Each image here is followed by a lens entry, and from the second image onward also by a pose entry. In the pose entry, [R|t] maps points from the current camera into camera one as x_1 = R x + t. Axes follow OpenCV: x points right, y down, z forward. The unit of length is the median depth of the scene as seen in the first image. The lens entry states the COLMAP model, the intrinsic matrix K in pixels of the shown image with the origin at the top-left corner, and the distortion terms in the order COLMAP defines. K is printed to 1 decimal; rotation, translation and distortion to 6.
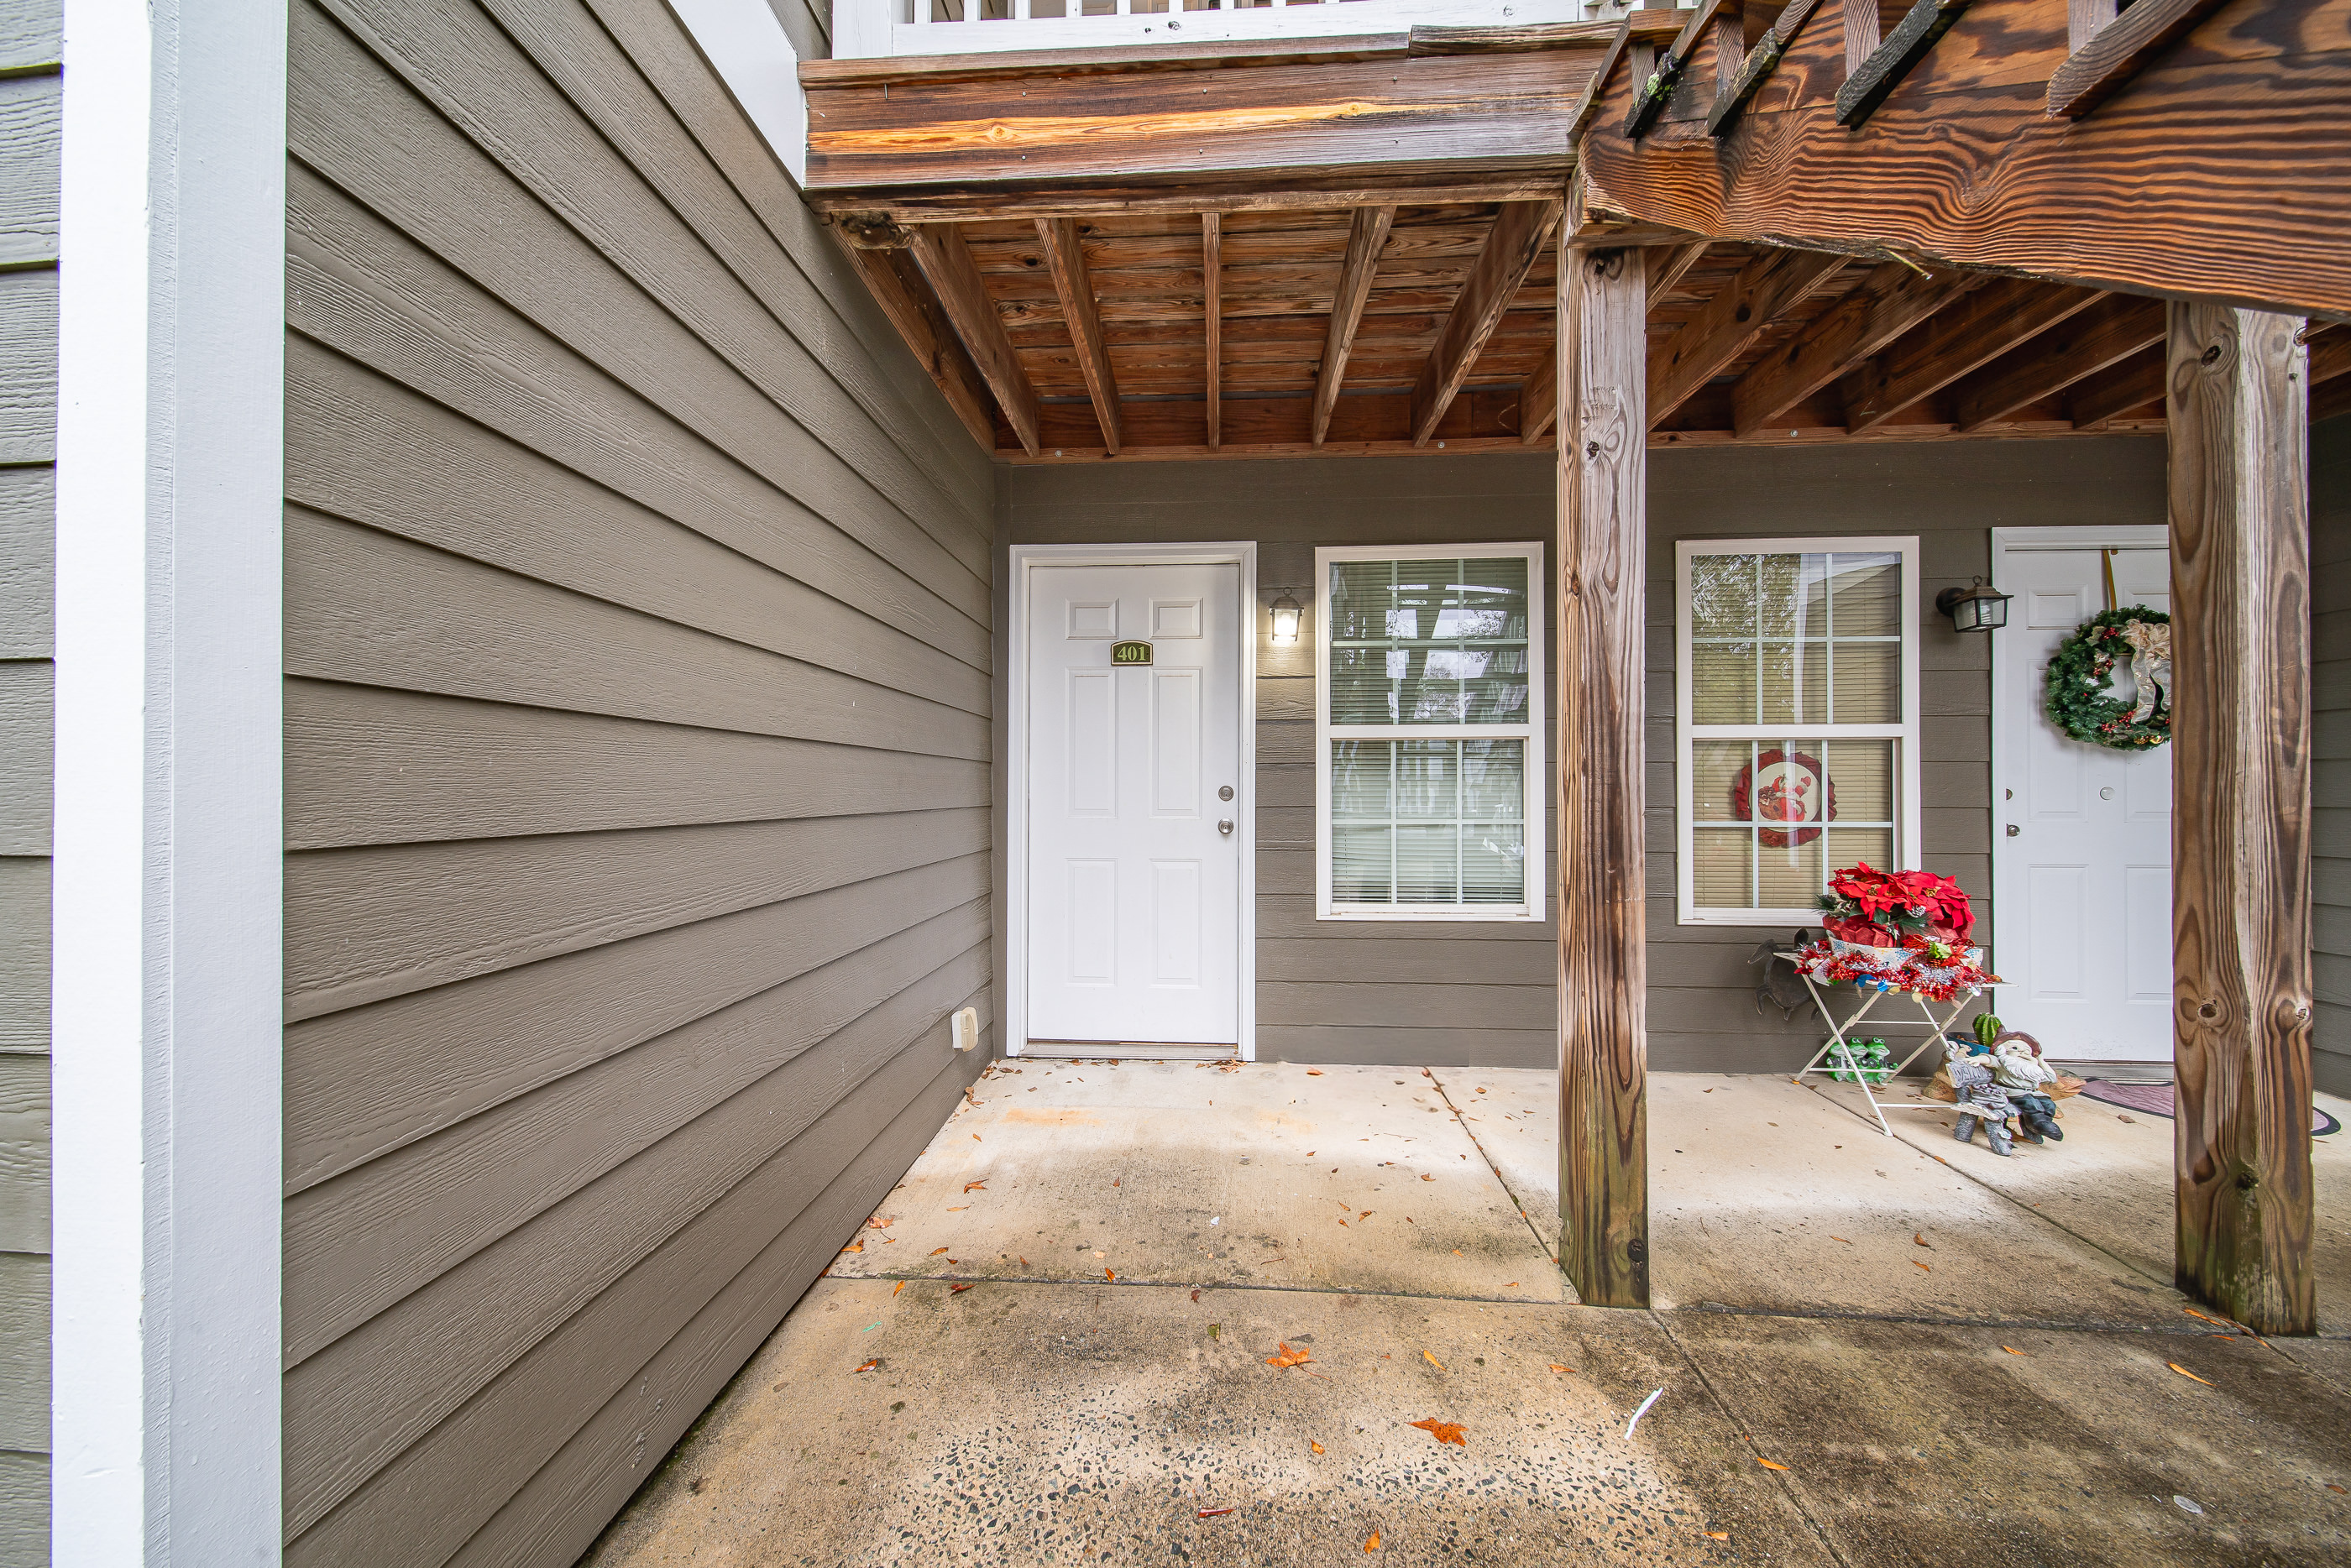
lens RADIAL K [[811.7, 0, 1169.8], [0, 811.7, 786.7], [0, 0, 1]] dist [0.000214, 0.000022]
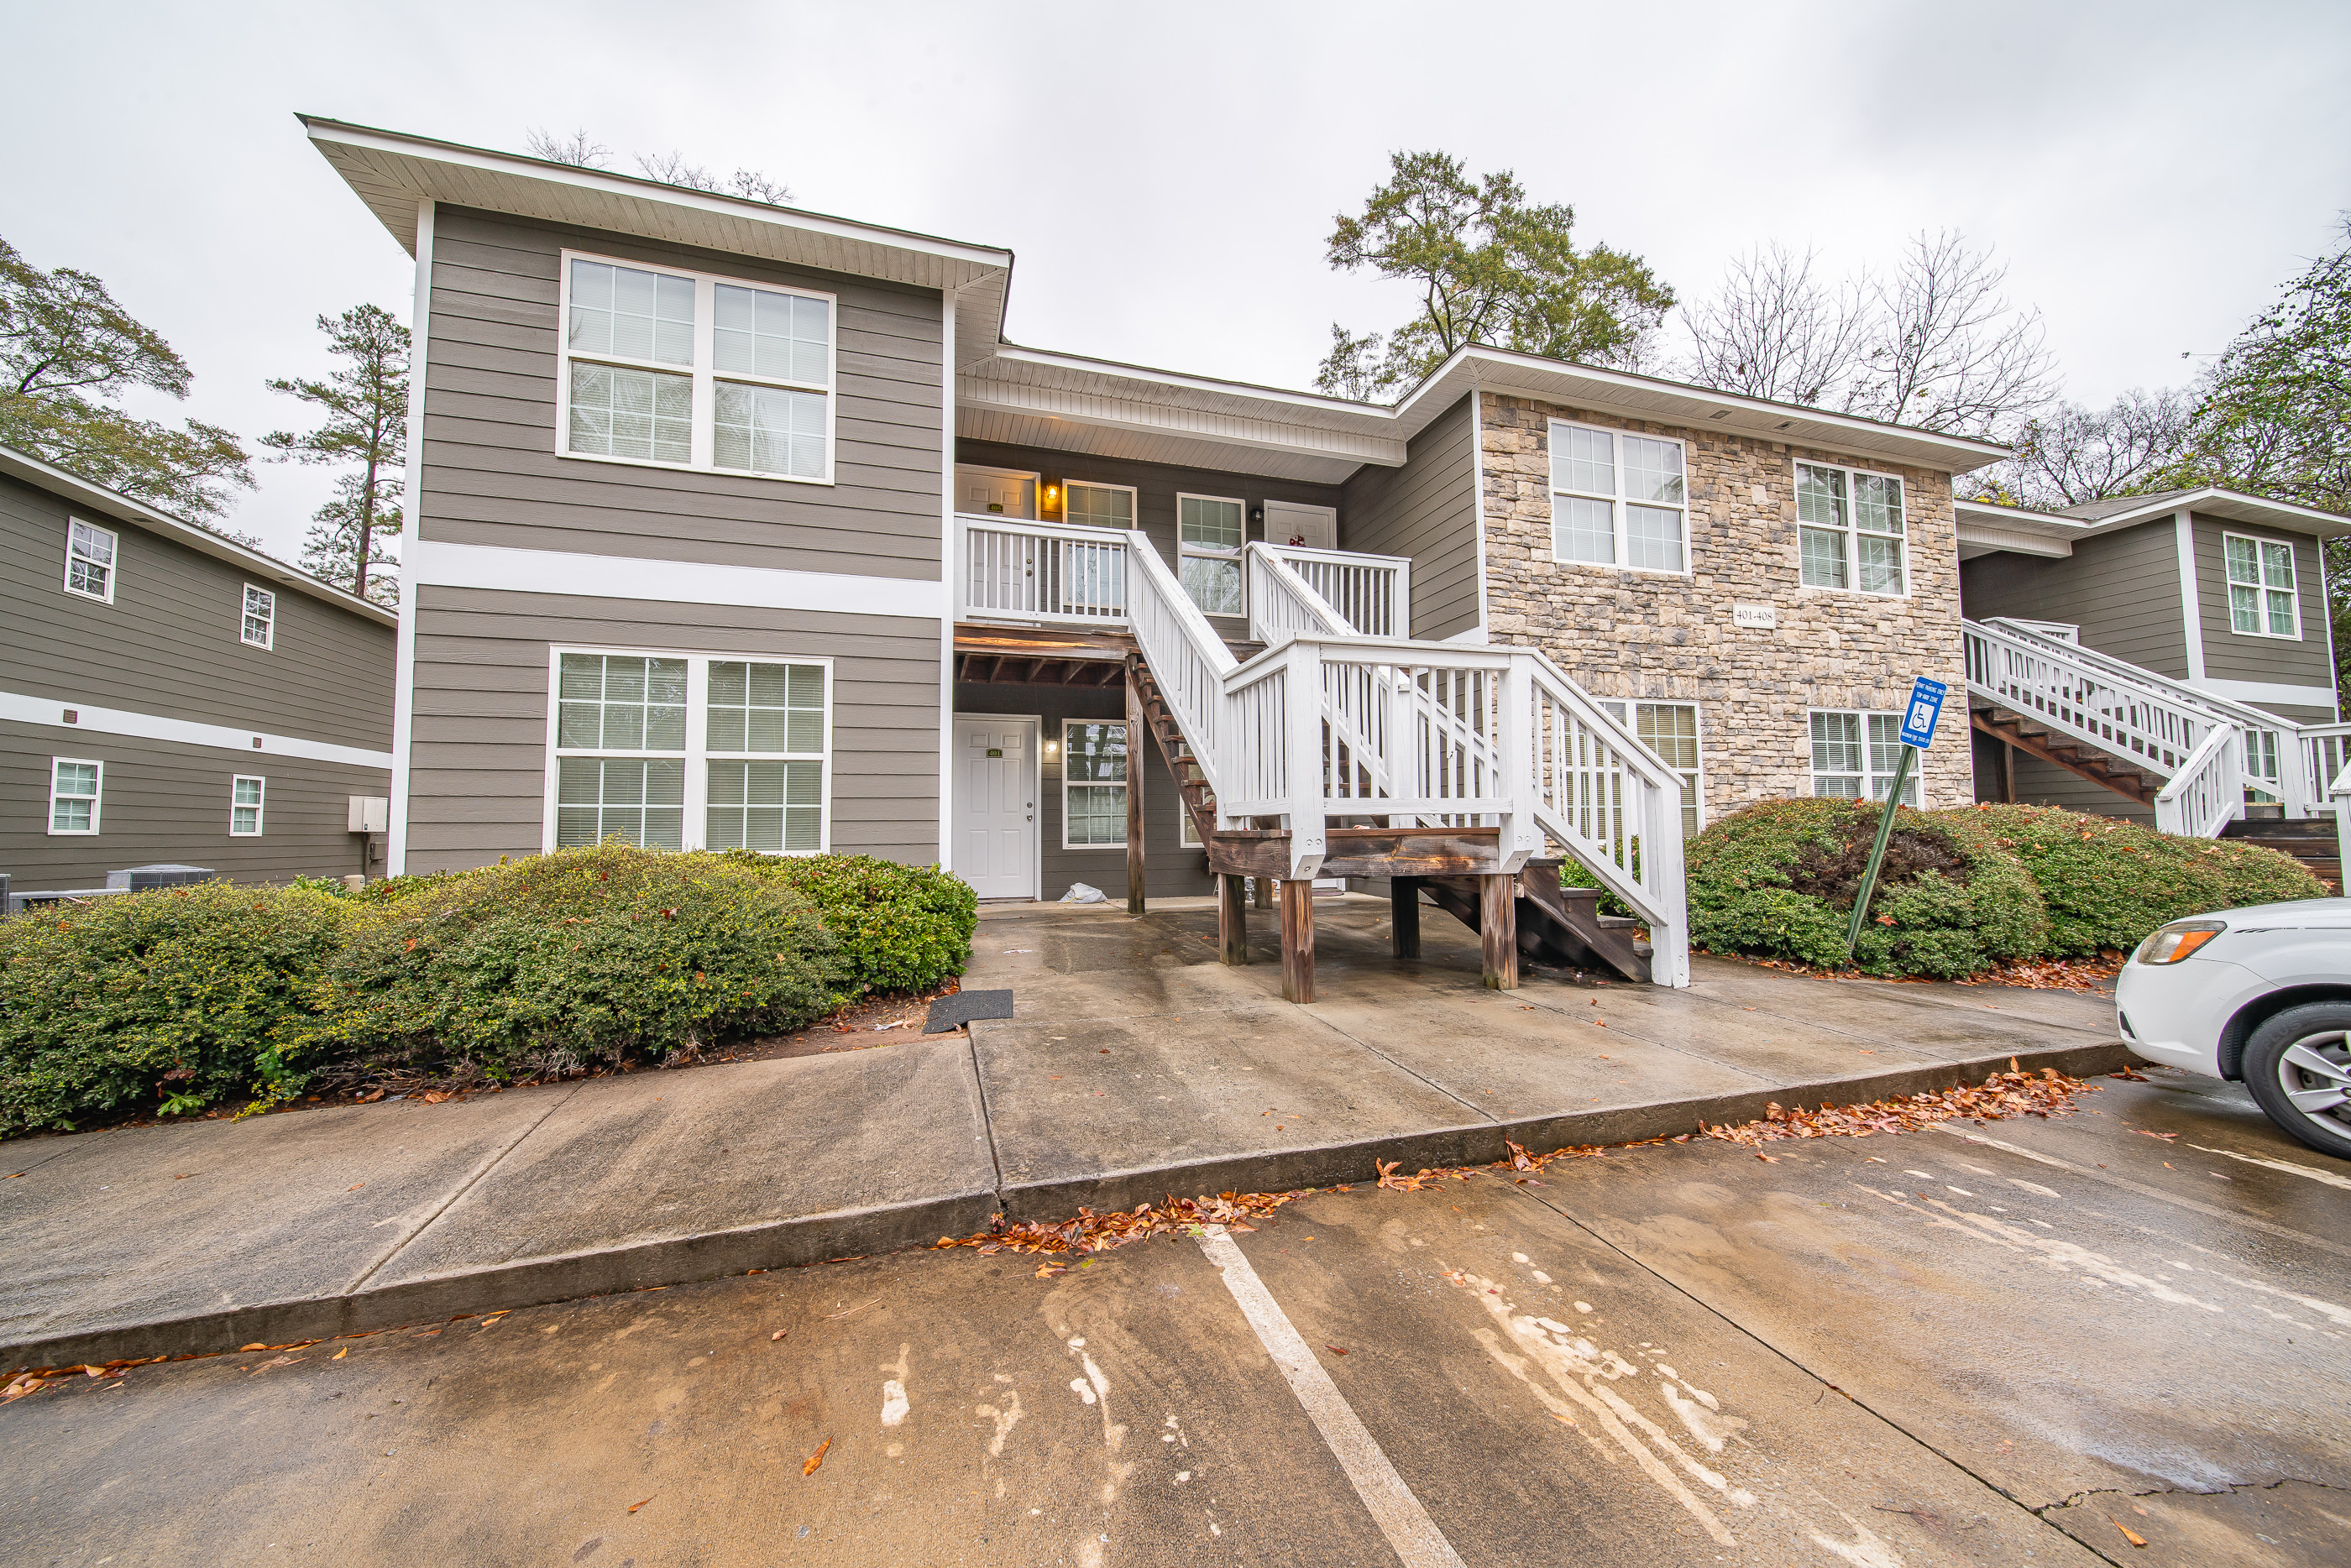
lens RADIAL K [[811.7, 0, 1169.8], [0, 811.7, 786.7], [0, 0, 1]] dist [0.000214, 0.000022]
pose [[0.934420, 0.001327, 0.356170, -0.472884], [0.001726, 0.999964, -0.008251, -0.030830], [-0.356169, 0.008325, 0.934385, -1.756891]]
